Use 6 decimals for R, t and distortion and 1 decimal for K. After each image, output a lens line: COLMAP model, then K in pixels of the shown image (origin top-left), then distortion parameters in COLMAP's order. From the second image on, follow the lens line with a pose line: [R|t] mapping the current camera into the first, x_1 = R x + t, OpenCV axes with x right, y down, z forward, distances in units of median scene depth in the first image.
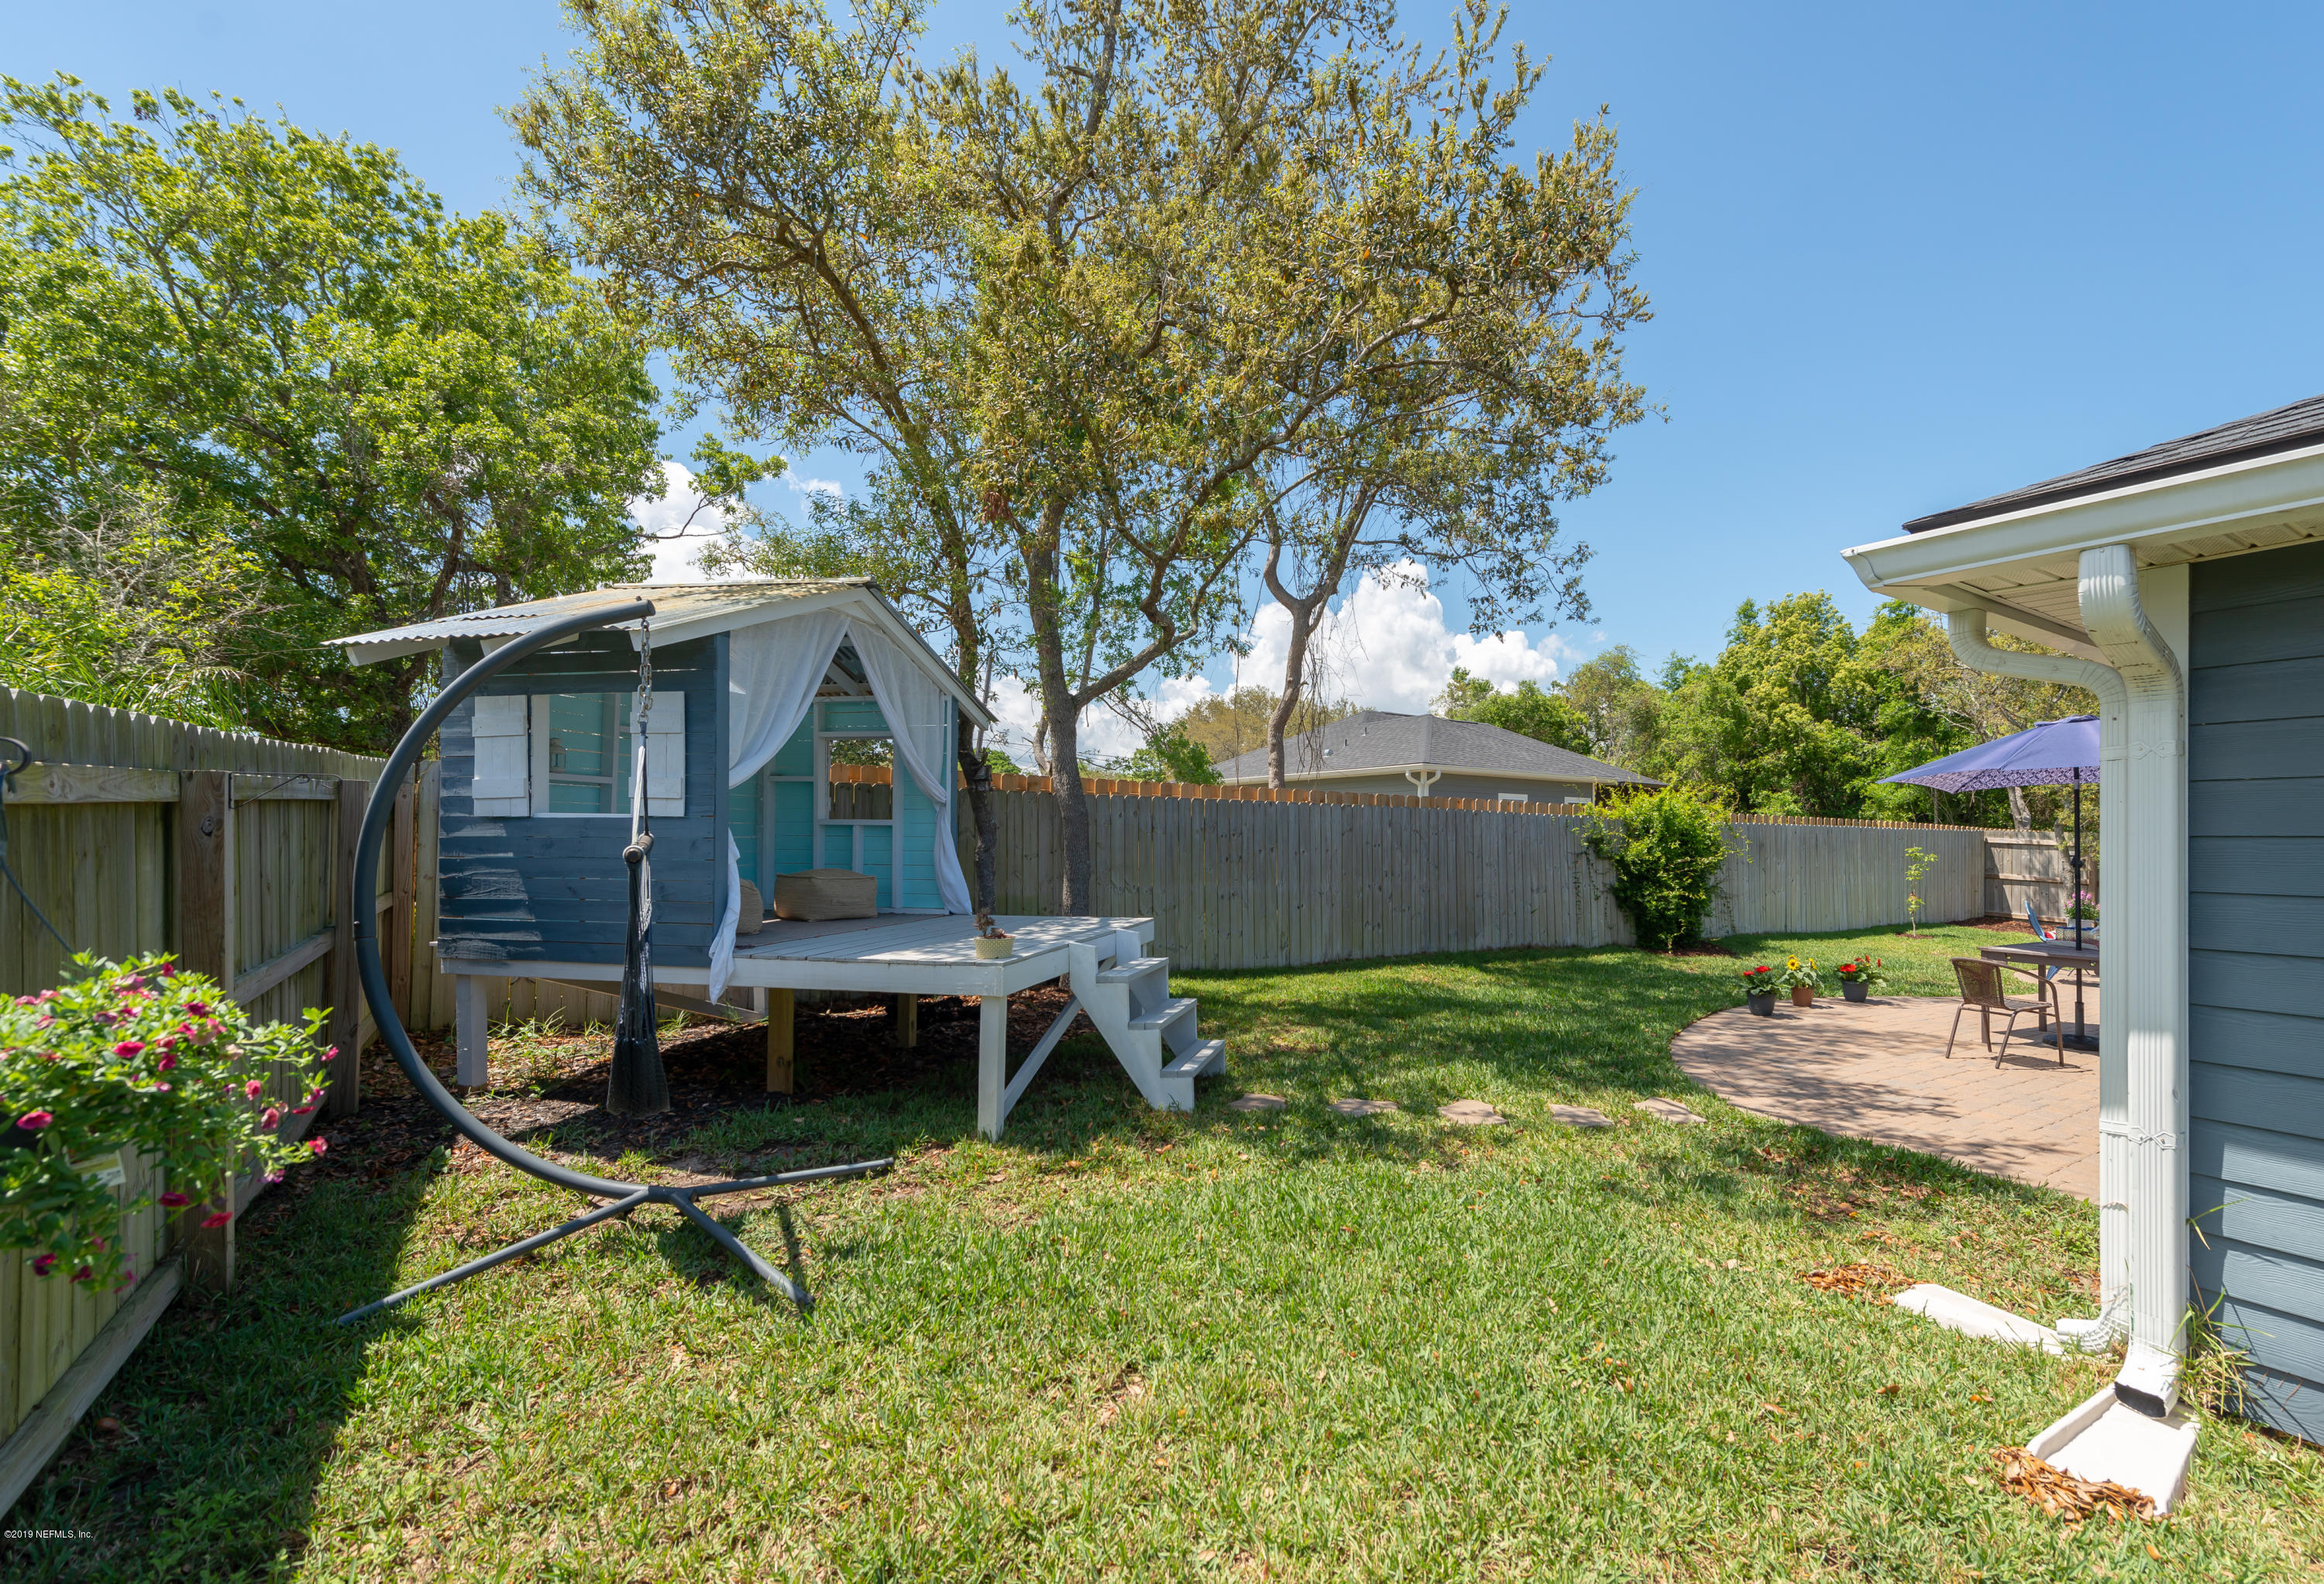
lens RADIAL K [[974.6, 0, 1233.6], [0, 974.6, 842.8], [0, 0, 1]] dist [-0.002403, -0.000438]
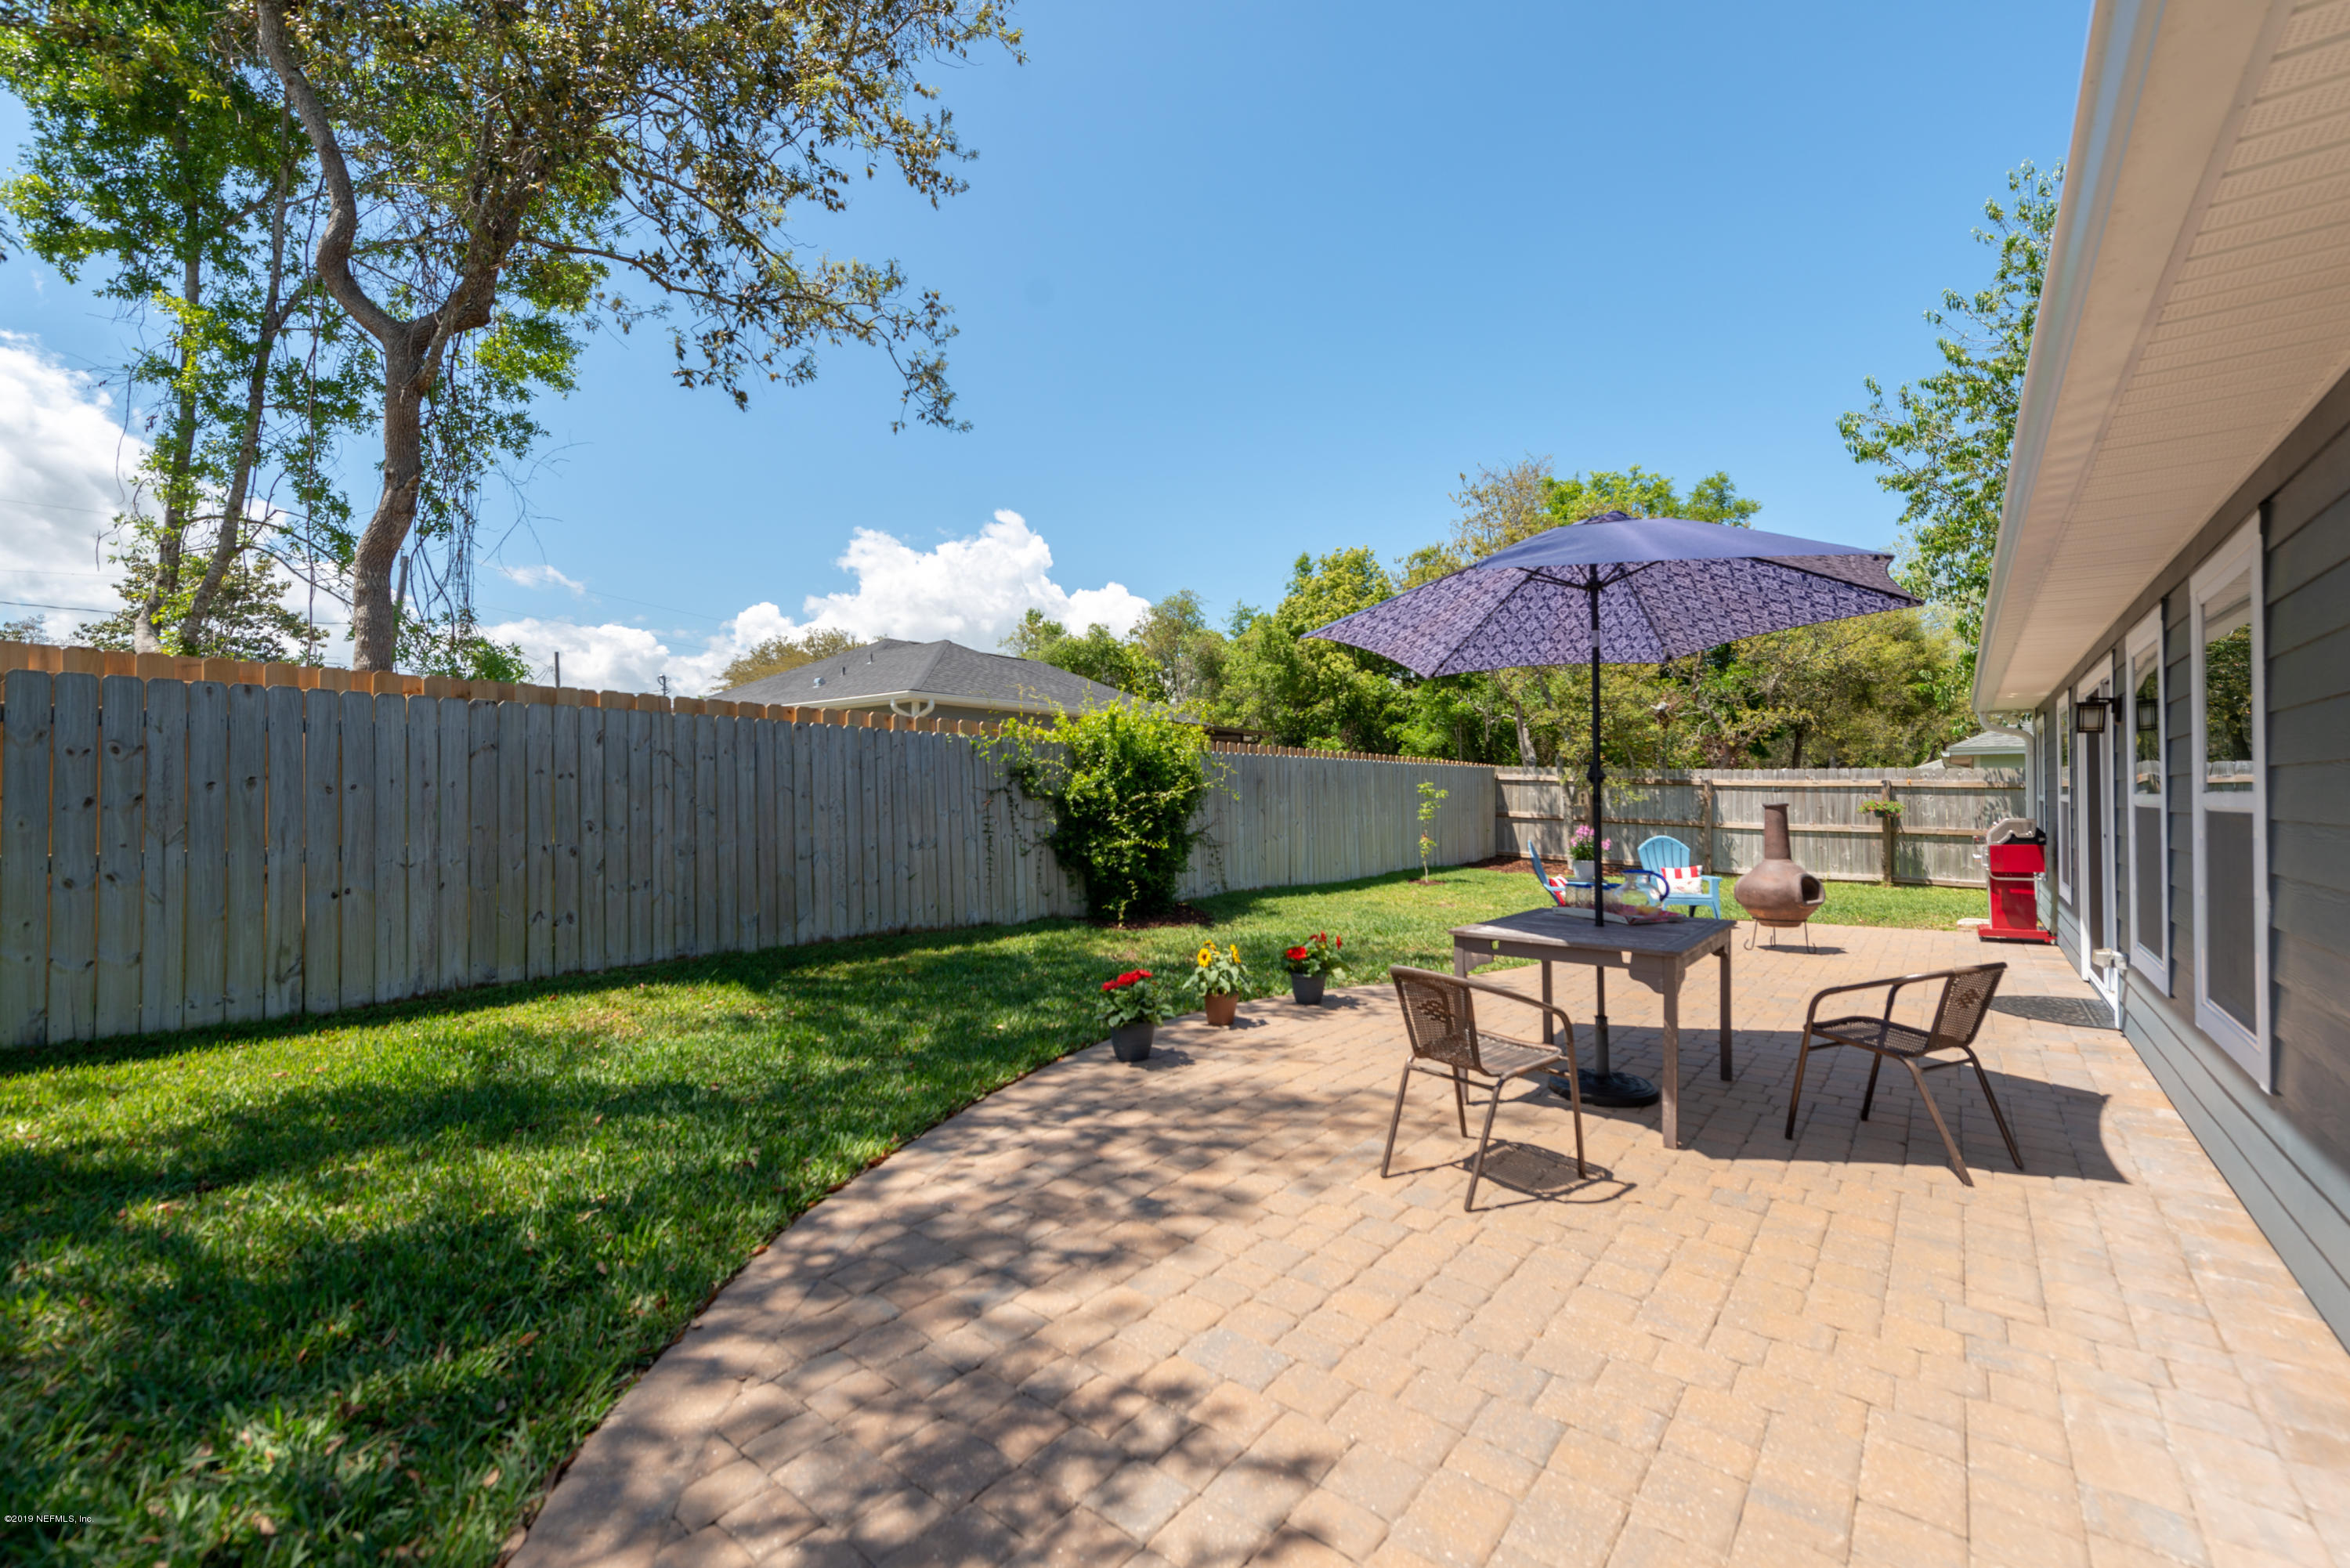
lens RADIAL K [[954.4, 0, 1166.6], [0, 954.4, 789.4], [0, 0, 1]] dist [0.013644, -0.001020]
pose [[0.950672, -0.012758, 0.309935, 0.166080], [0.015935, 0.999843, -0.007720, 0.011351], [-0.309788, 0.012279, 0.950726, 0.198924]]
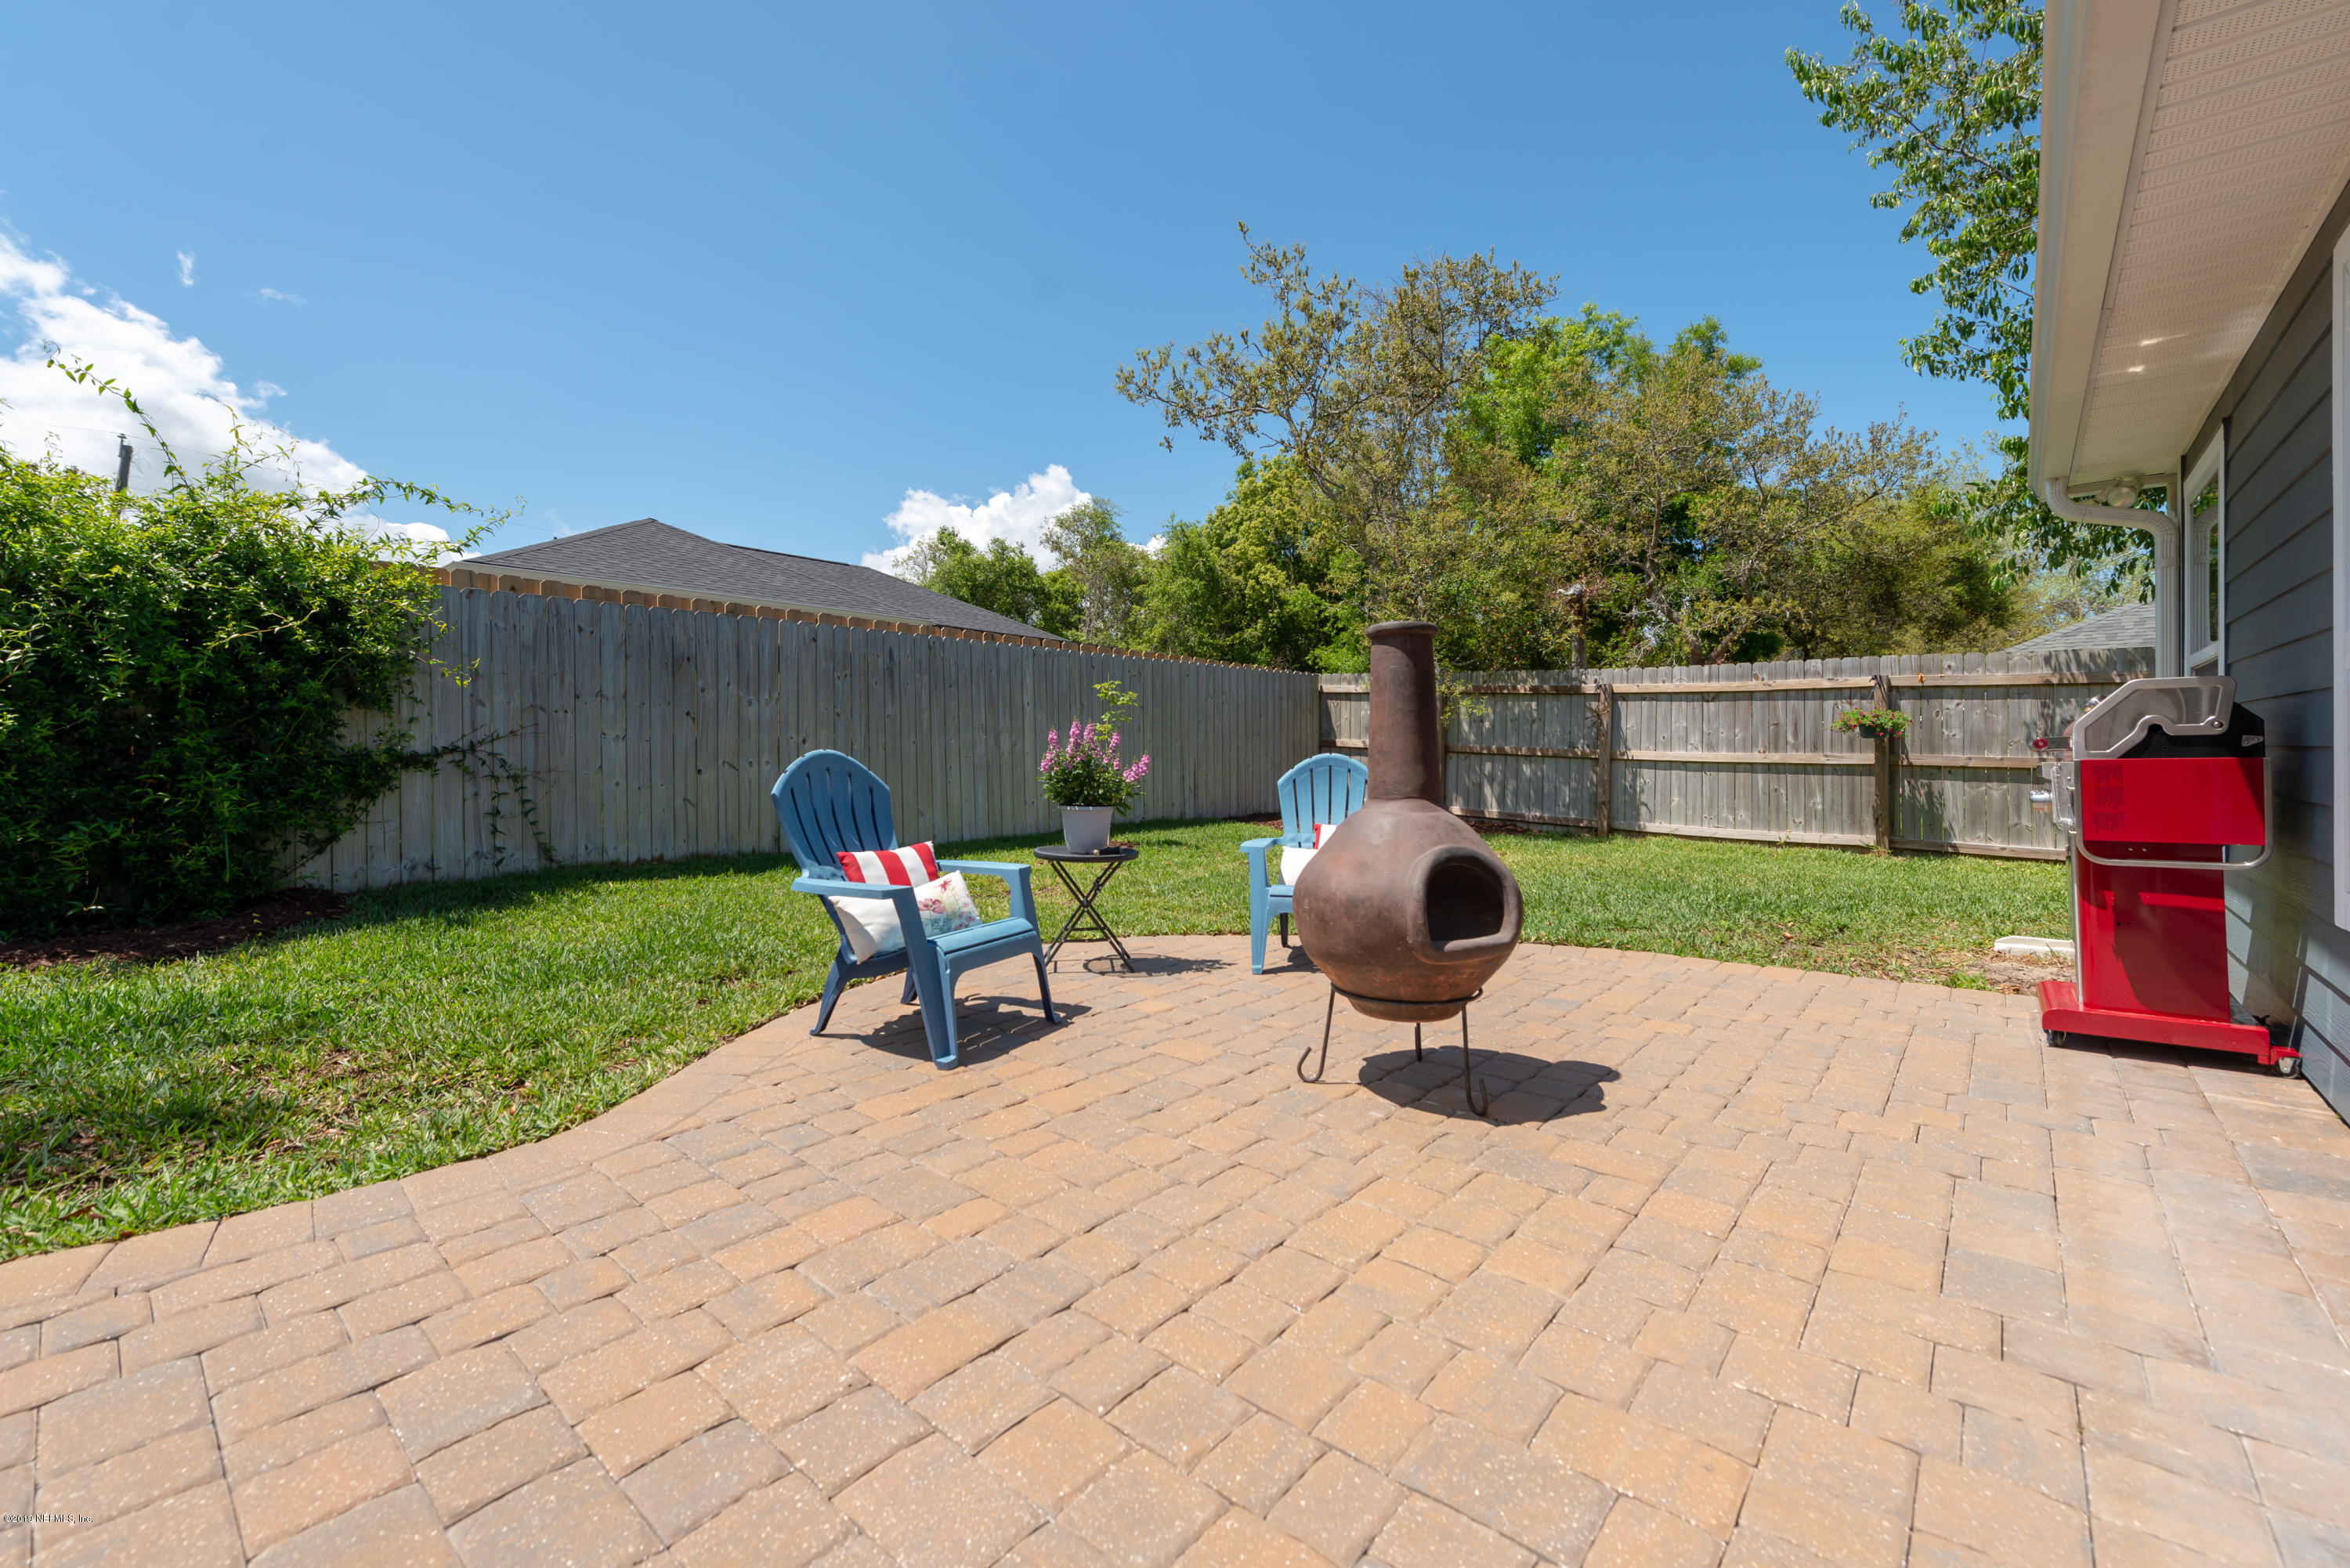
lens RADIAL K [[954.4, 0, 1184.1], [0, 954.4, 750.0], [0, 0, 1]] dist [0.013644, -0.001020]
pose [[0.958186, -0.014010, 0.285801, 0.486699], [0.014300, 0.999897, 0.001073, 0.035690], [-0.285787, 0.003059, 0.958288, 0.399122]]
